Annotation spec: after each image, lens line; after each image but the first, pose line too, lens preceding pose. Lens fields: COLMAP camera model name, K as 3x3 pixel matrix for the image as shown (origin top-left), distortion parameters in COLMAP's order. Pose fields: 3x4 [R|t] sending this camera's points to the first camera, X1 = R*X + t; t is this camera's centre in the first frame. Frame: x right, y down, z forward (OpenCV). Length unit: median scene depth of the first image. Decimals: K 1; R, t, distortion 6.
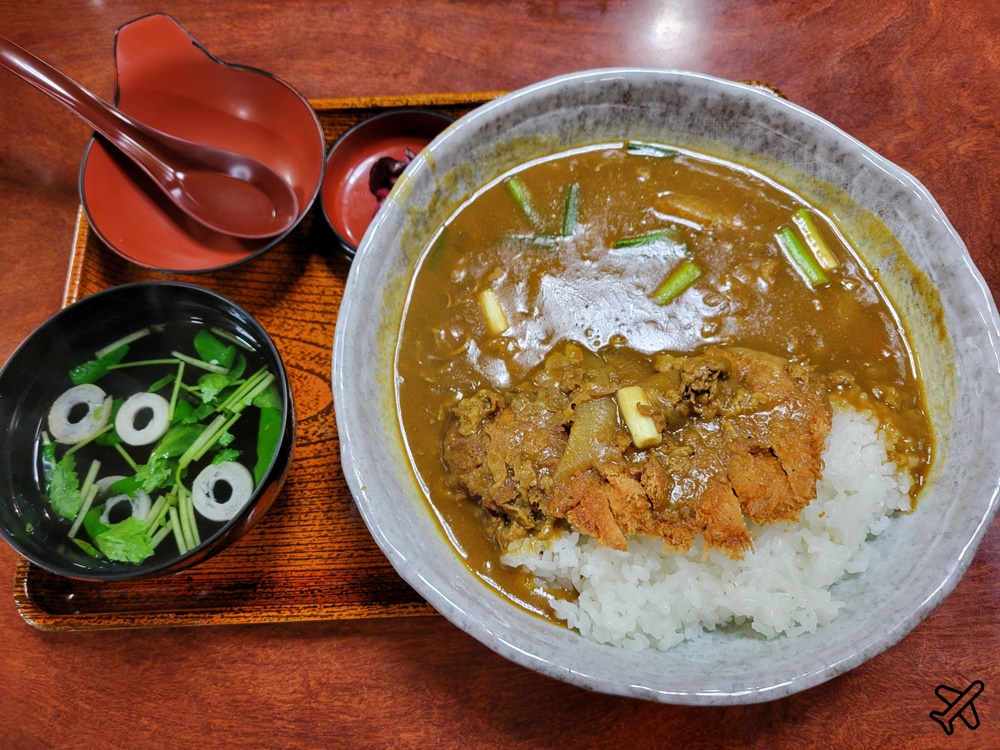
lens RADIAL K [[786.0, 0, 500.0], [0, 786.0, 375.0], [0, 0, 1]] dist [-0.001756, -0.018504]
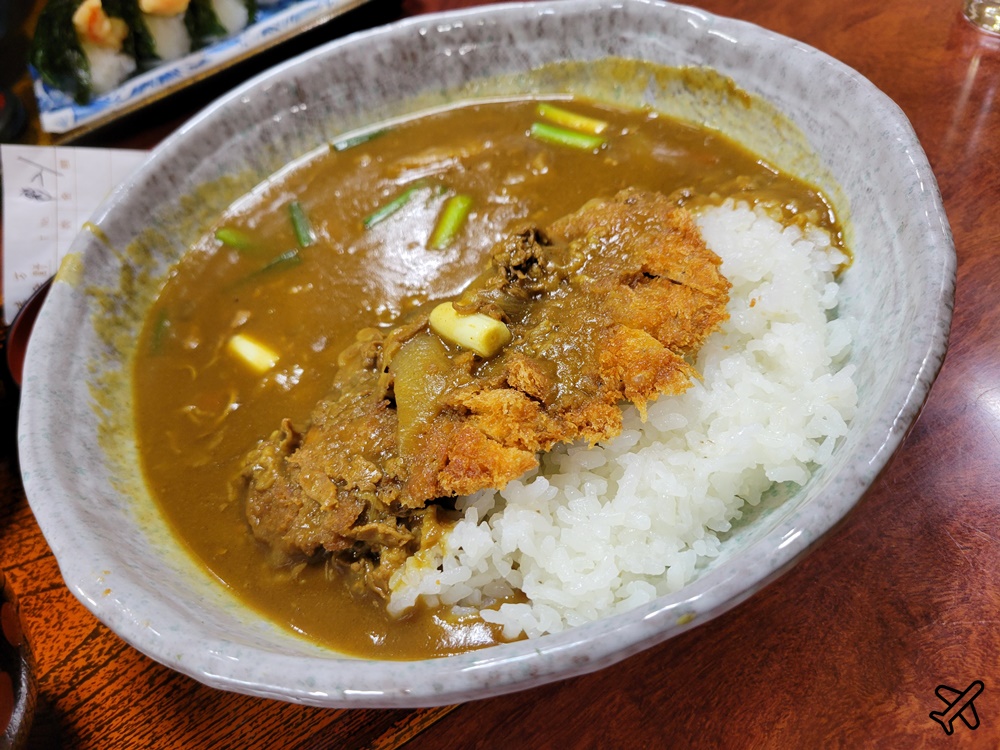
lens RADIAL K [[786.0, 0, 500.0], [0, 786.0, 375.0], [0, 0, 1]] dist [-0.001756, -0.018504]
pose [[0.861735, -0.464686, 0.203667, 0.035387], [0.506883, 0.805907, -0.305916, 0.307655], [-0.021981, 0.366853, 0.930019, 0.342101]]
